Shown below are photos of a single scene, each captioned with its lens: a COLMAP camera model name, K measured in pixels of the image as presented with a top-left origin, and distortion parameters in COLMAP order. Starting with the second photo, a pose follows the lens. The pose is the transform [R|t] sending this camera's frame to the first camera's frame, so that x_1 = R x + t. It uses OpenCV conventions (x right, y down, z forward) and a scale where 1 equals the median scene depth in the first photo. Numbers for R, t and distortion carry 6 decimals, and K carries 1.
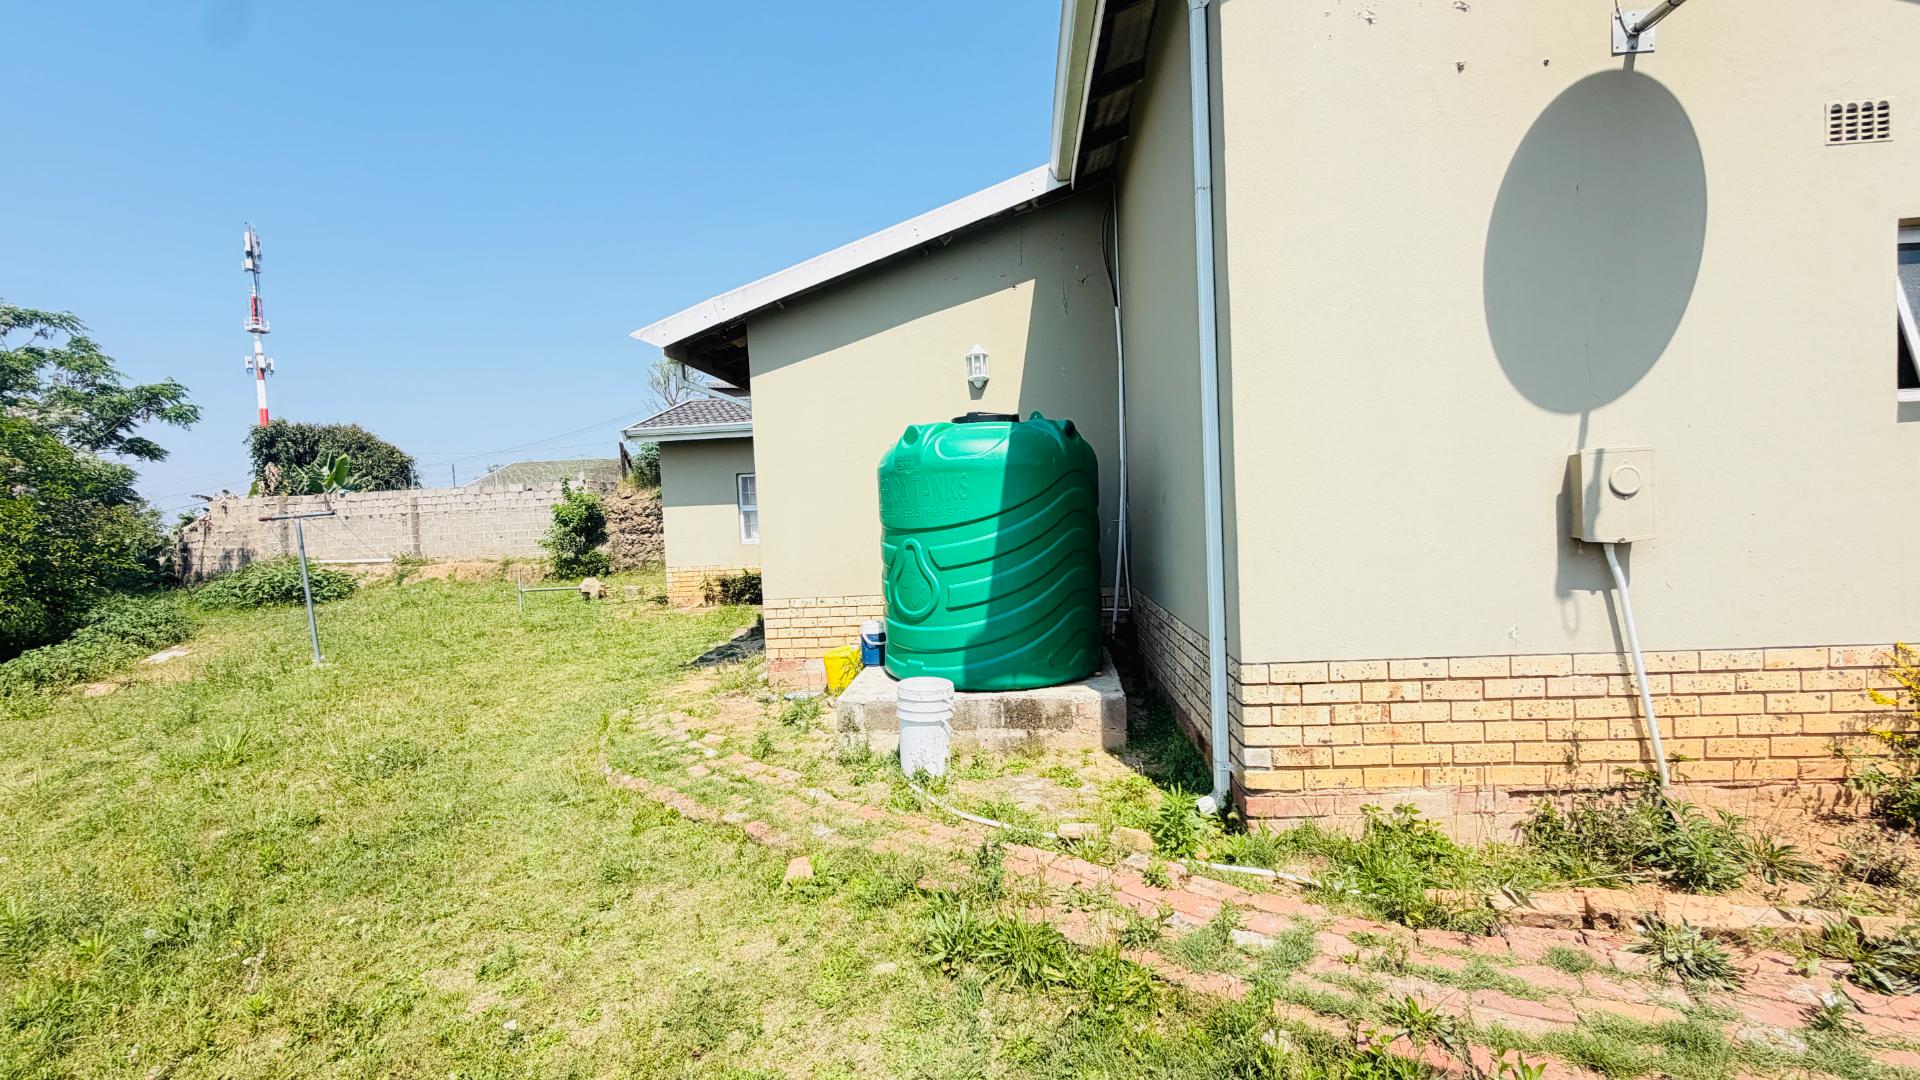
lens RADIAL K [[765.8, 0, 956.9], [0, 765.8, 539.6], [0, 0, 1]] dist [0.000481, 0.000193]
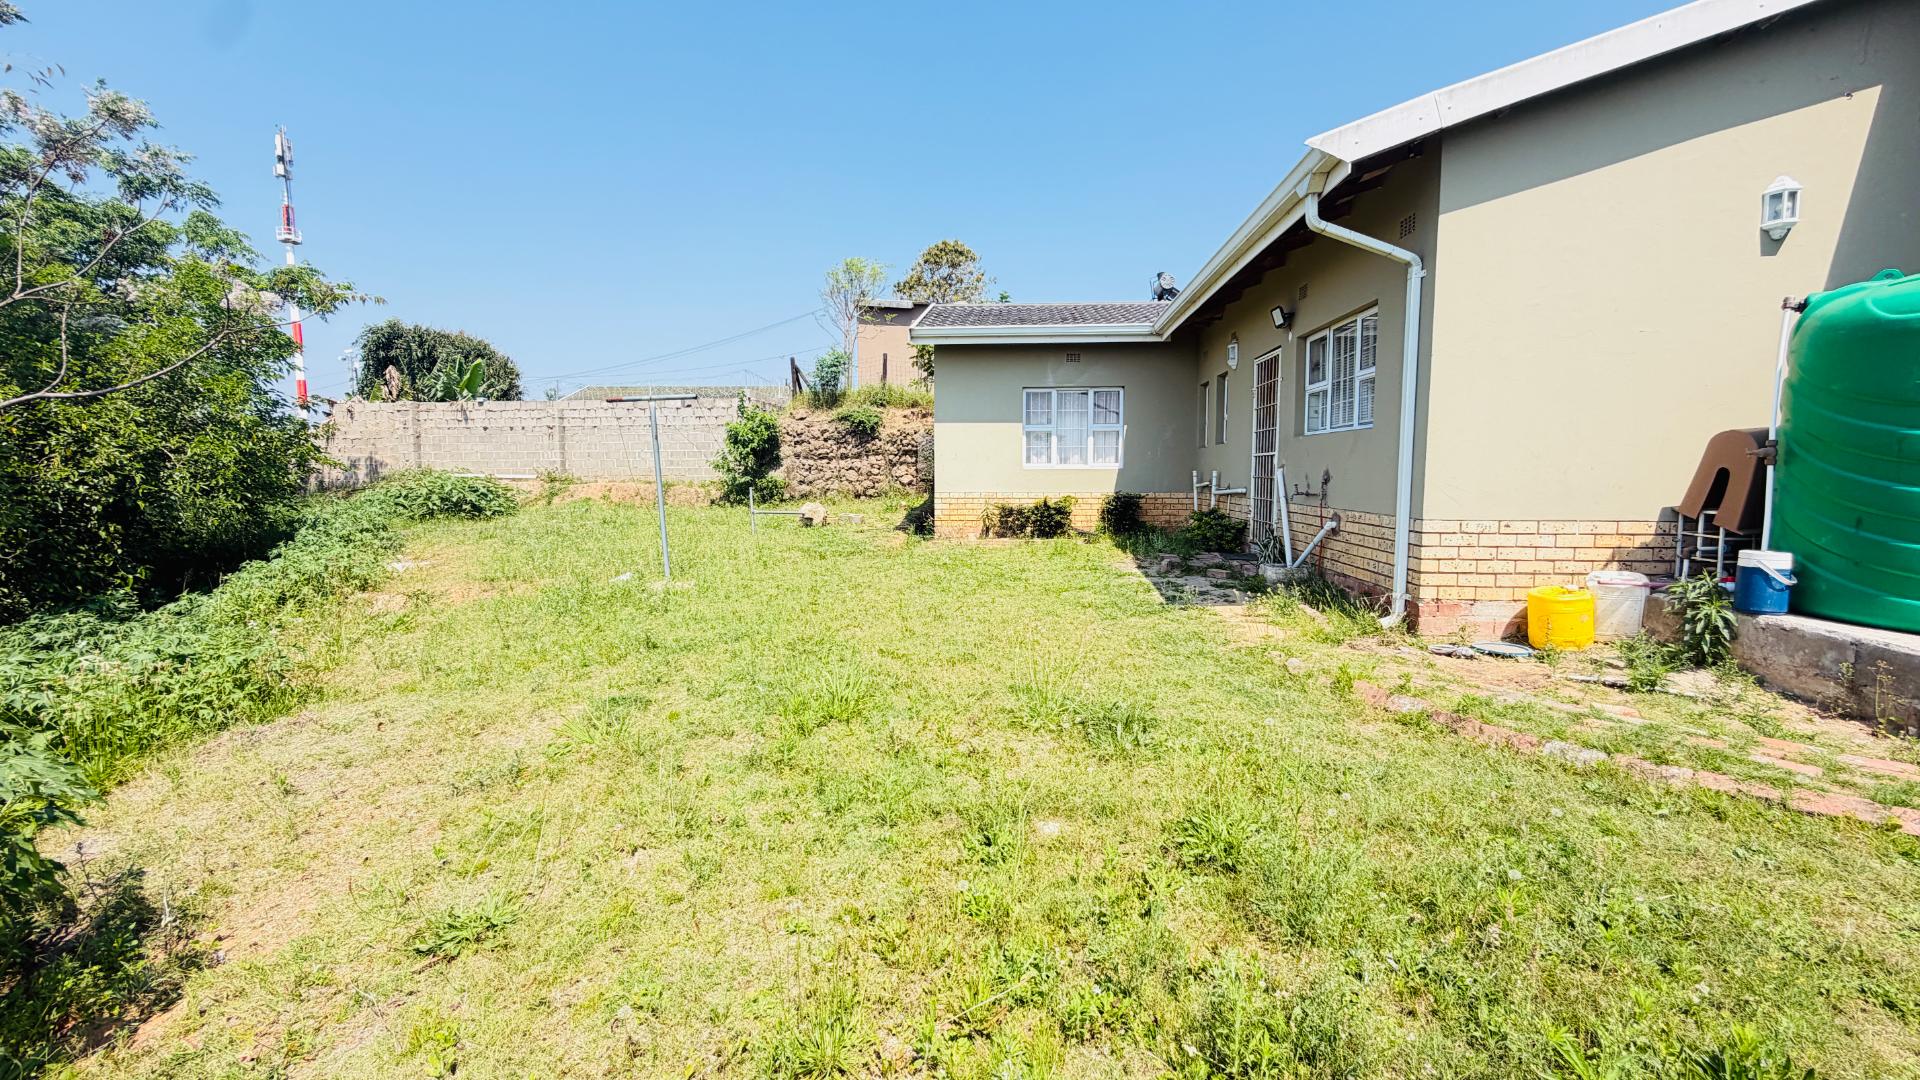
lens RADIAL K [[775.1, 0, 960.0], [0, 775.1, 540.0], [0, 0, 1]] dist [-0.000375, -0.000341]
pose [[0.998925, 0.045311, -0.009790, -0.226153], [-0.044620, 0.997082, 0.061941, 0.023062], [0.012568, -0.061438, 0.998032, 0.076918]]
